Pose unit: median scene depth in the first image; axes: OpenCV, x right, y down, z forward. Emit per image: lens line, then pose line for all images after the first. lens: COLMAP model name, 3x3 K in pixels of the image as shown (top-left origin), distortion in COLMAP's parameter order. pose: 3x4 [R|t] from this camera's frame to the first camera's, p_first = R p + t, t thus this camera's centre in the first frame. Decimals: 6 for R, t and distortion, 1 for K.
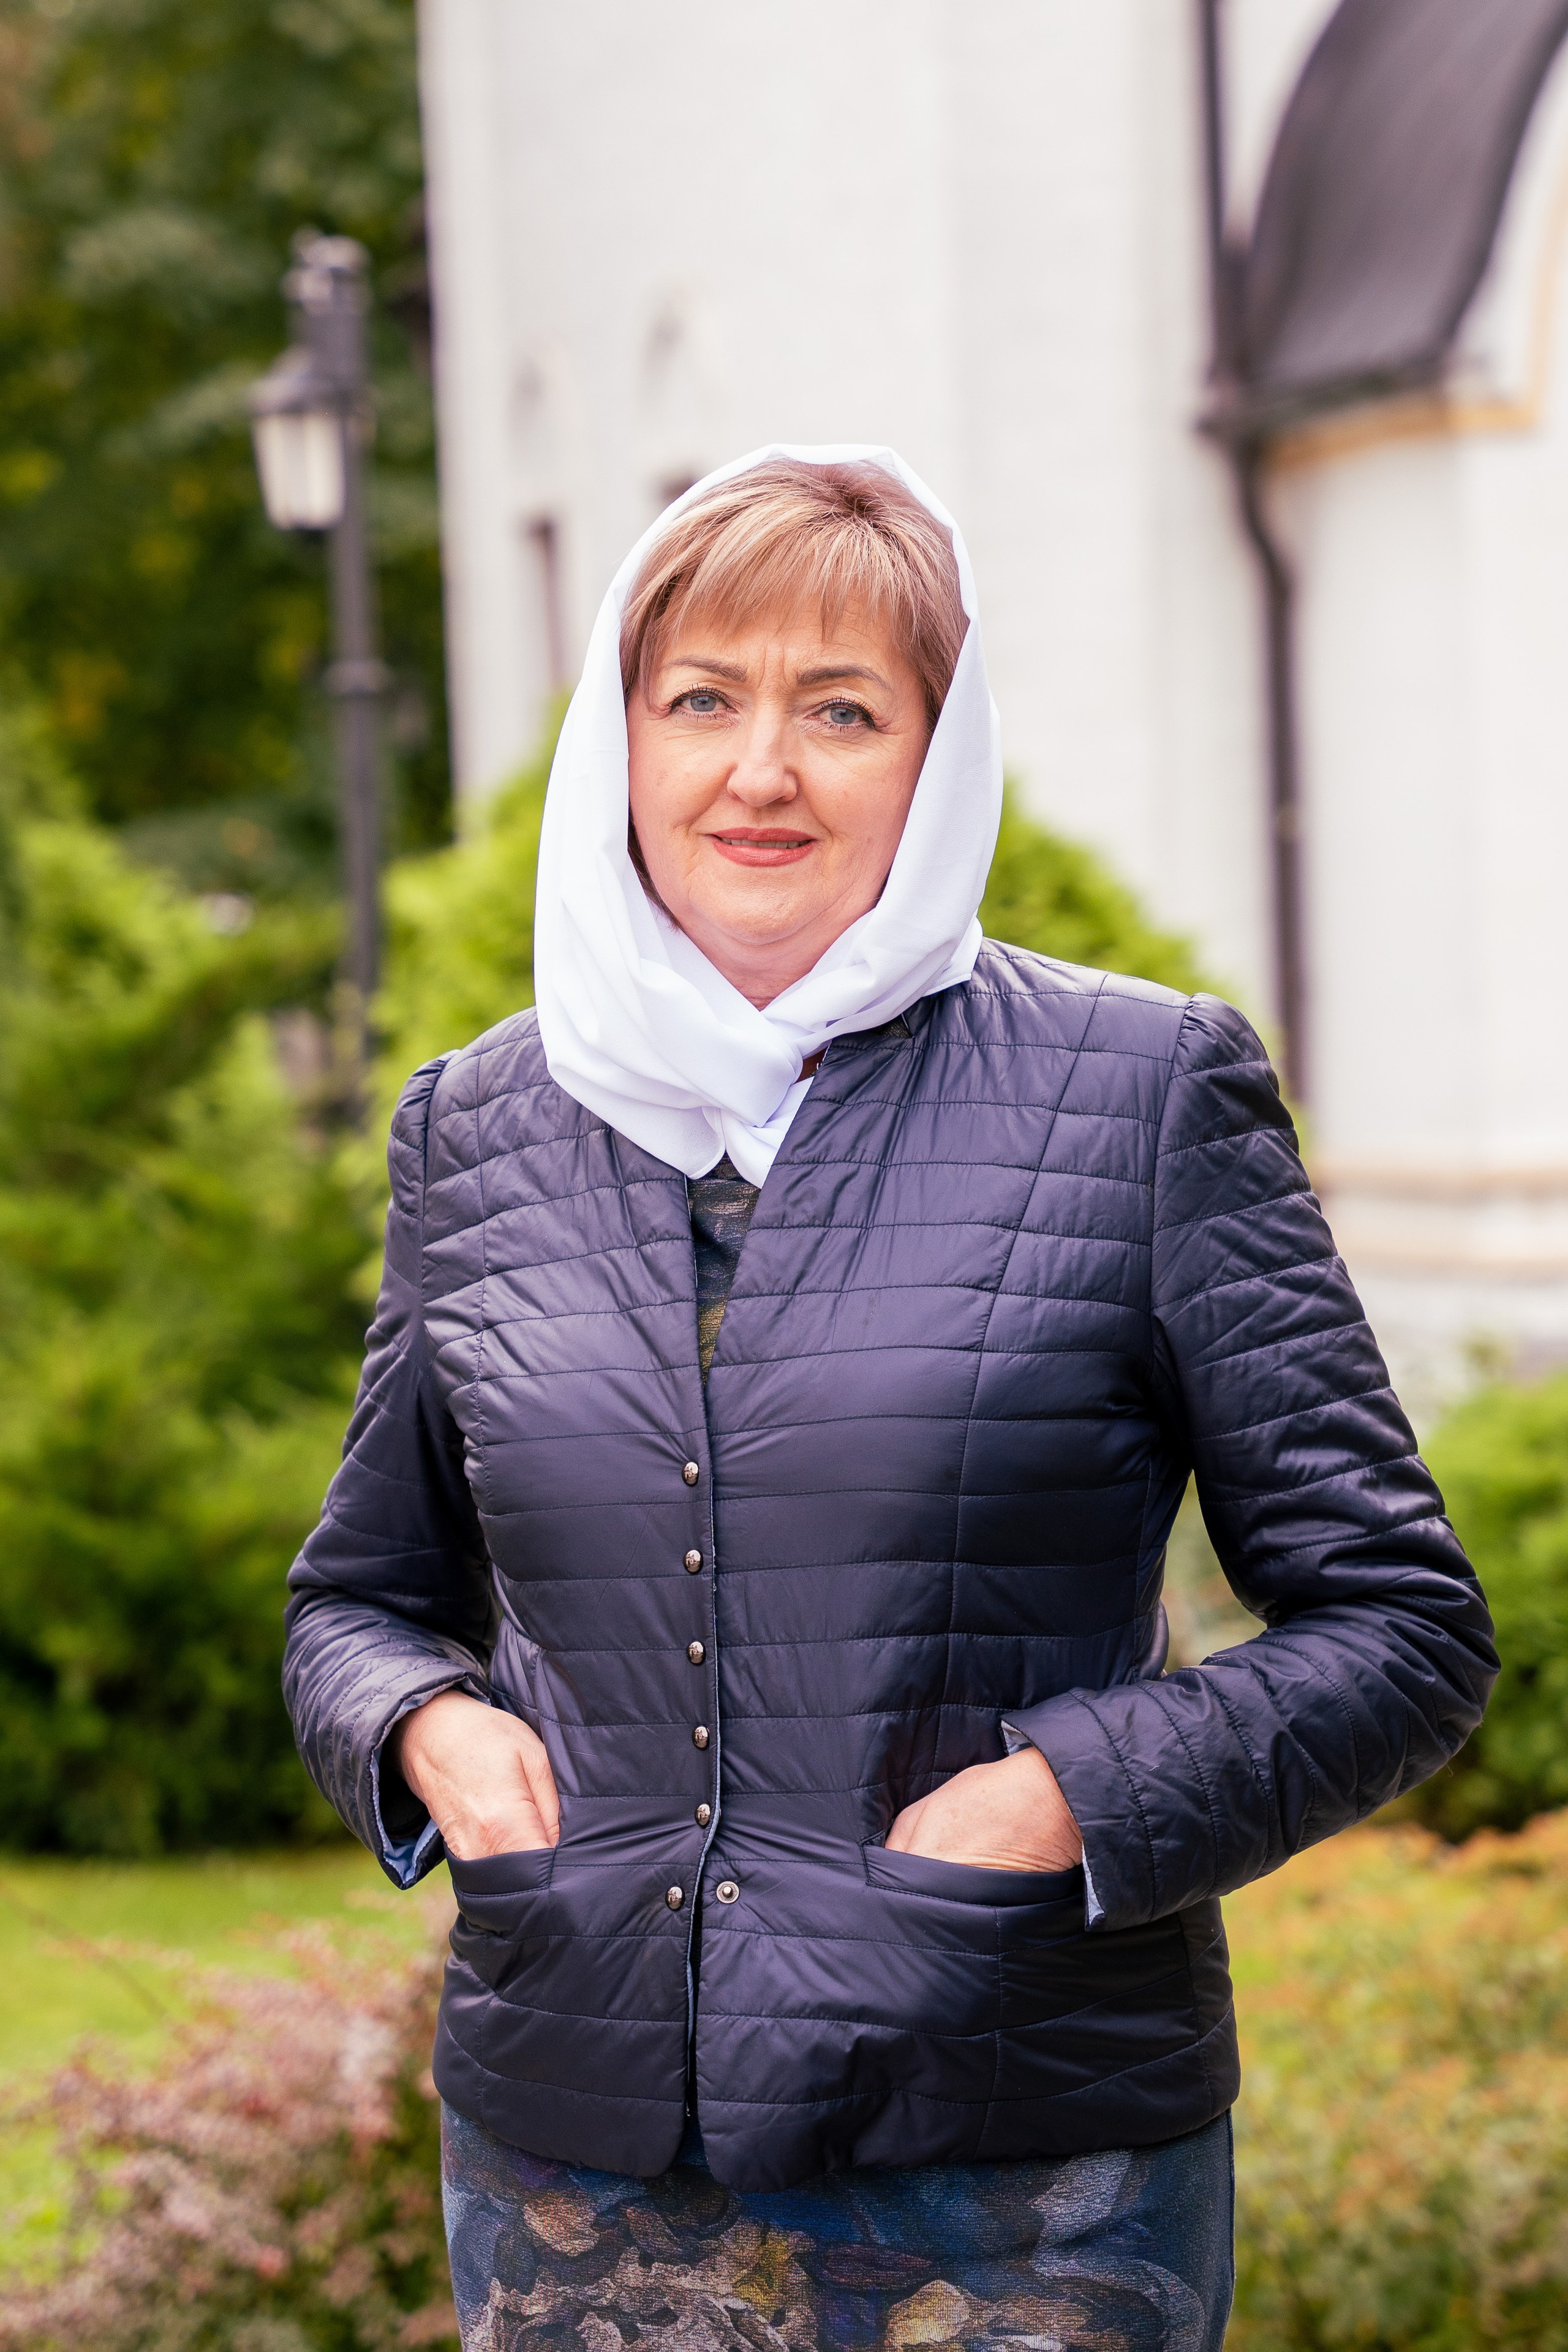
lens RADIAL K [[6956.2, 0, 784.0], [0, 6956.2, 1176.0], [0, 0, 1]] dist [0.088198, 0.805847]
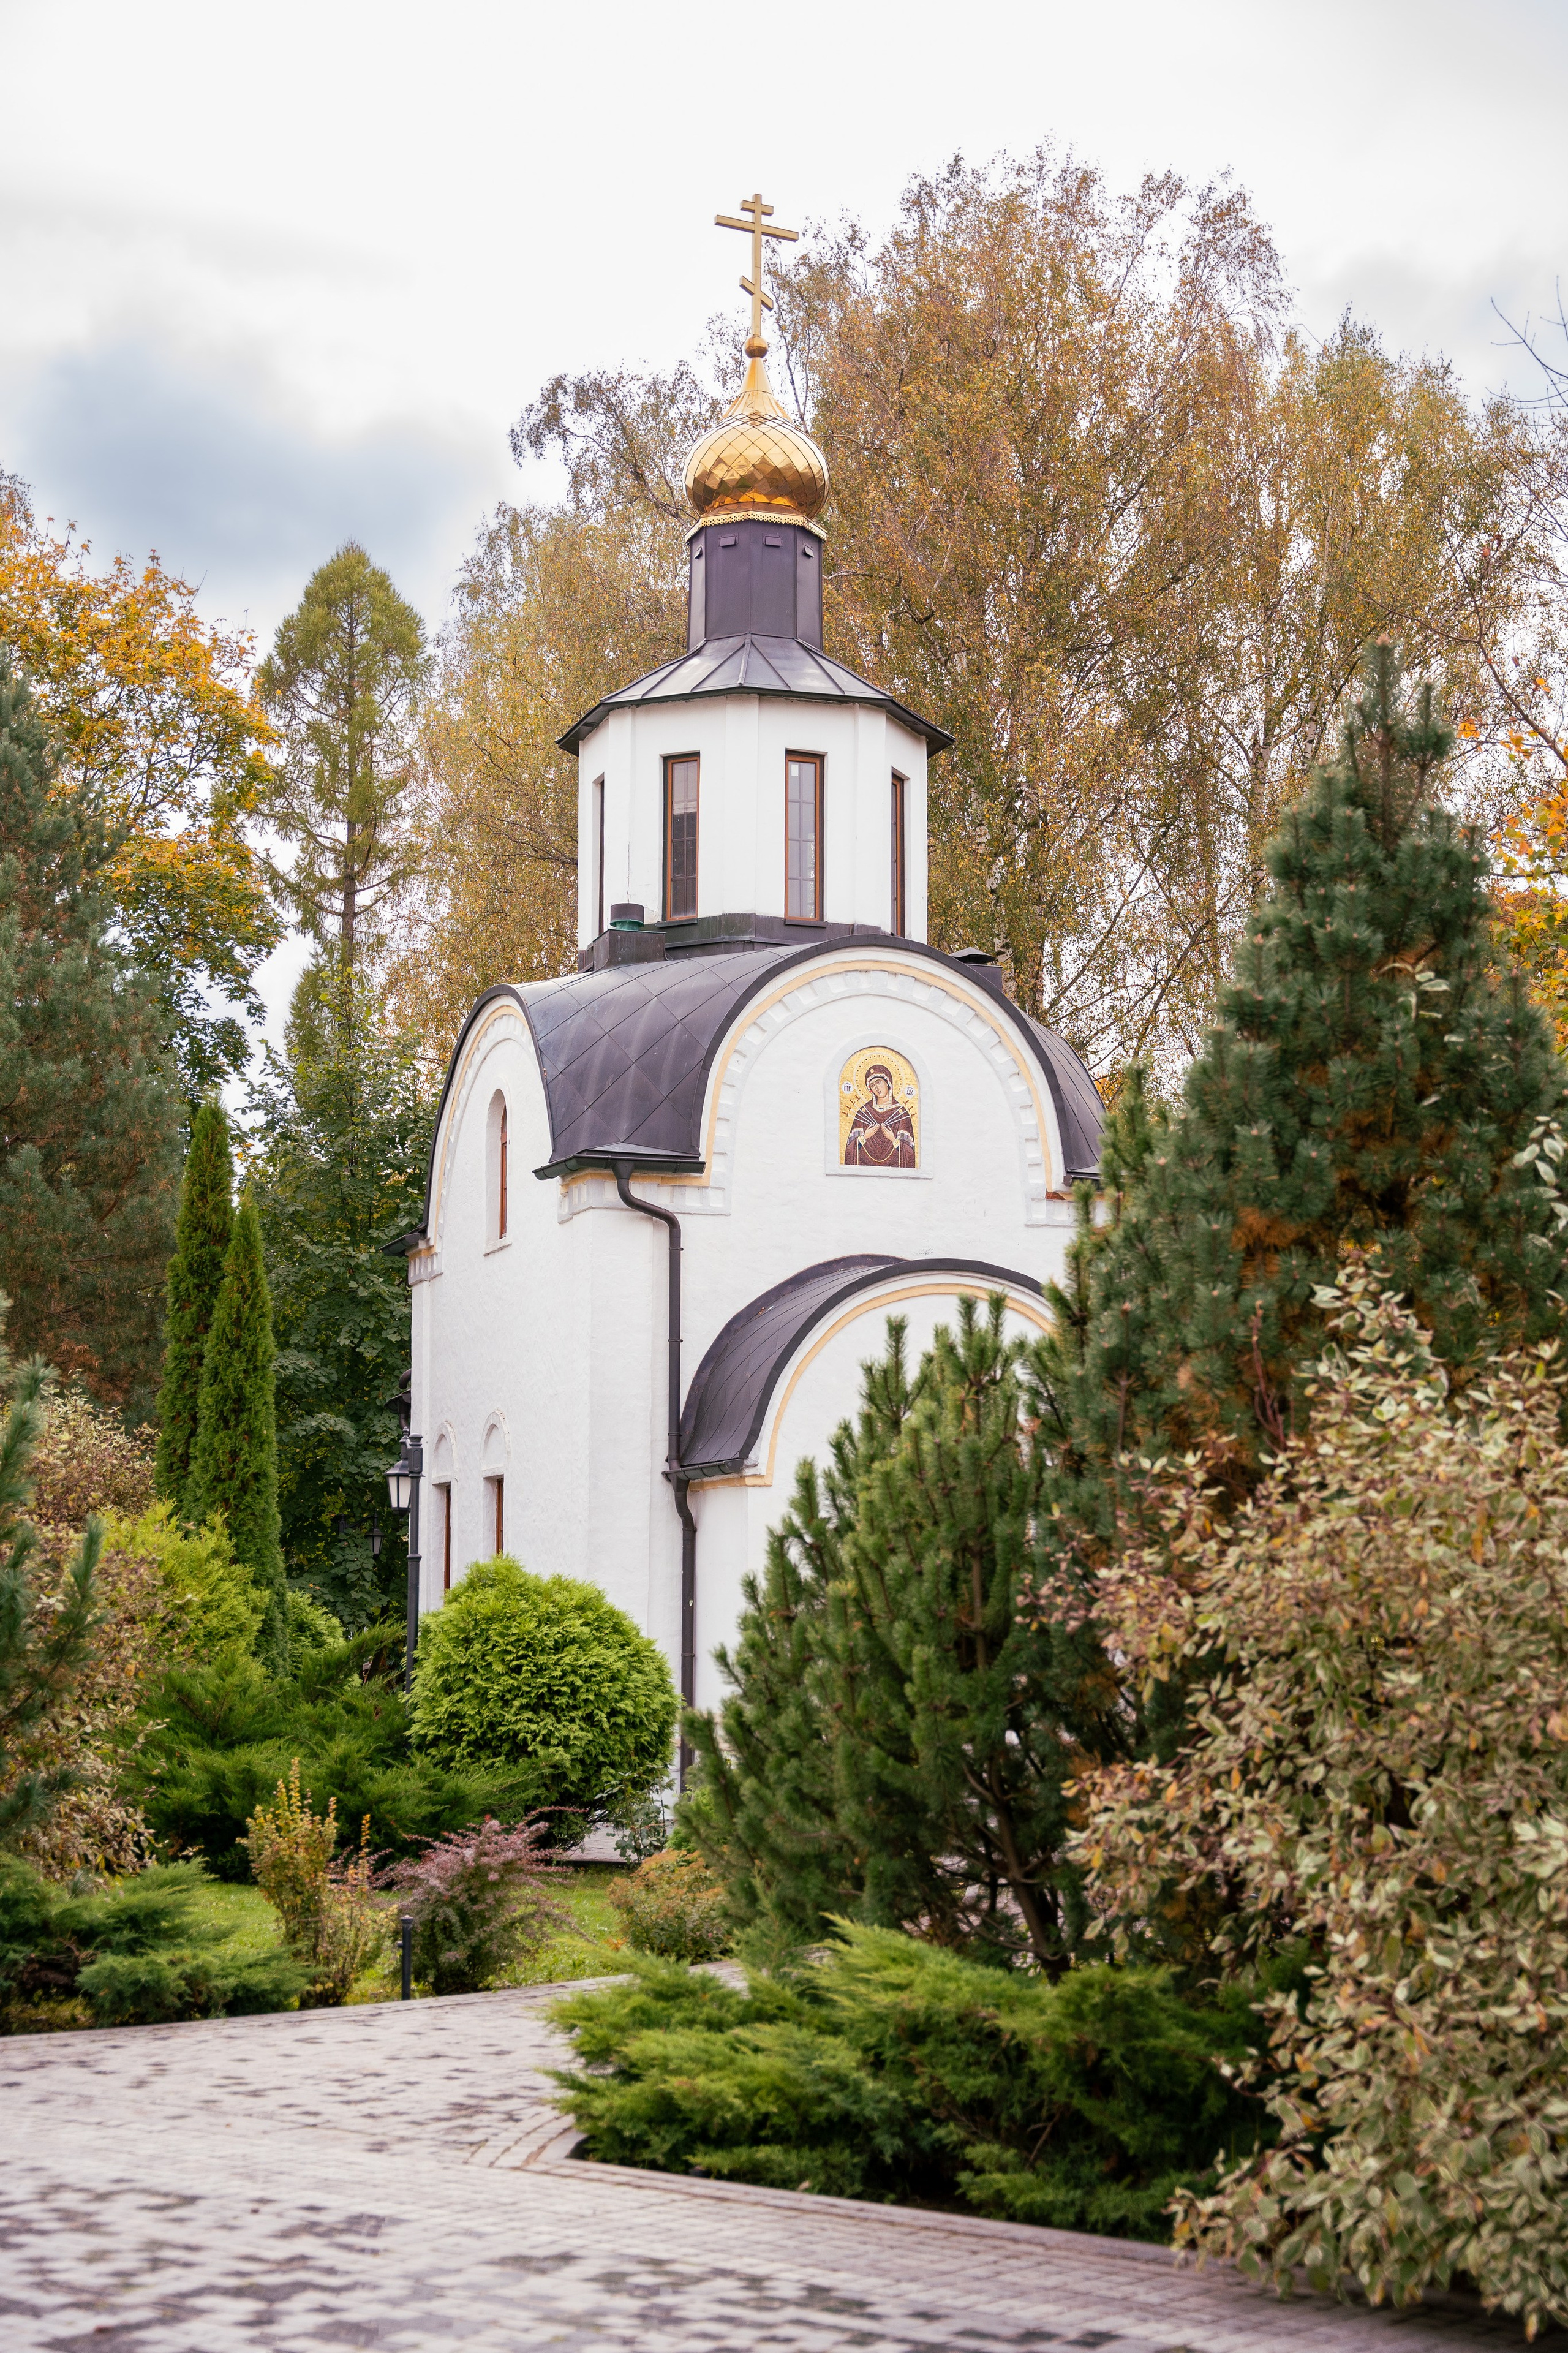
lens RADIAL K [[3380.8, 0, 784.0], [0, 3380.8, 1176.5], [0, 0, 1]] dist [0.084063, 0.039319]
pose [[0.995329, 0.050161, 0.082485, -0.020820], [-0.035482, 0.984690, -0.170664, 0.018352], [-0.089783, 0.166940, 0.981871, -0.546181]]
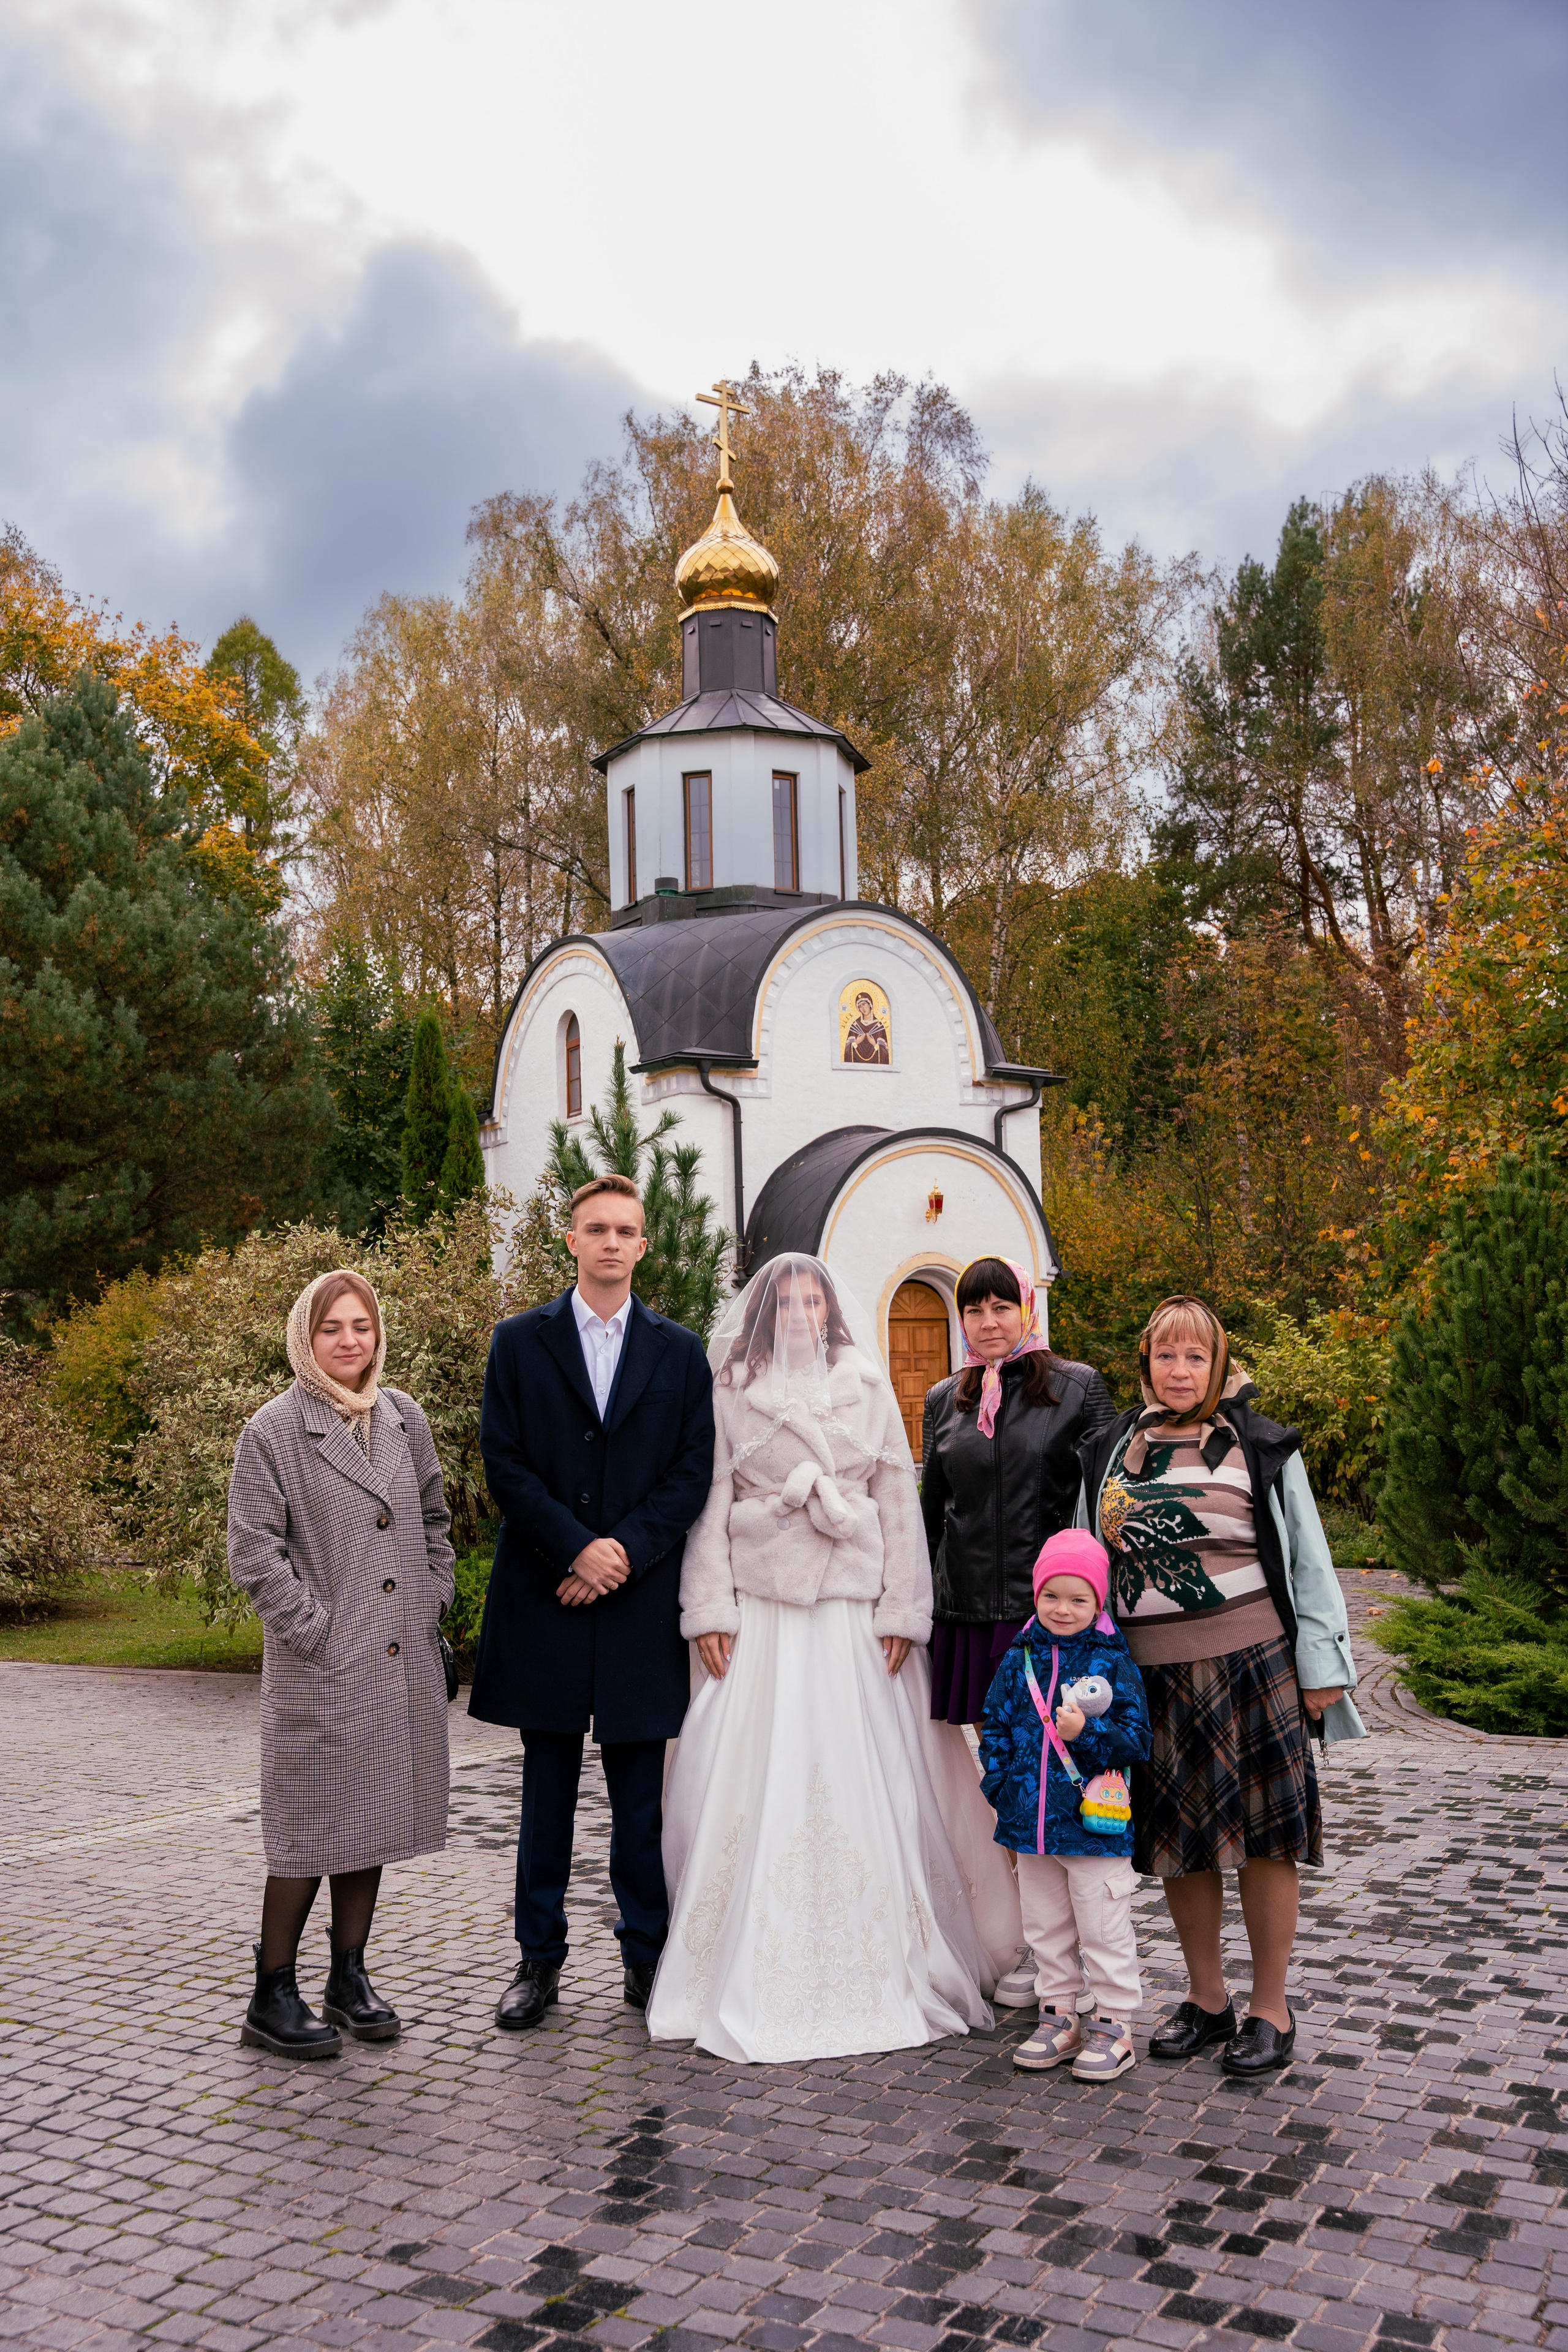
lens RADIAL K [[2350.4, 0, 784.0], [0, 2350.4, 1176.0], [0, 0, 1]] dist [-0.091968, 0.380420]
pose [[0.965350, 0.036174, 0.258438, -0.316250], [-0.001441, 0.991069, -0.133339, 0.026062], [-0.260953, 0.128347, 0.956781, -0.470484]]
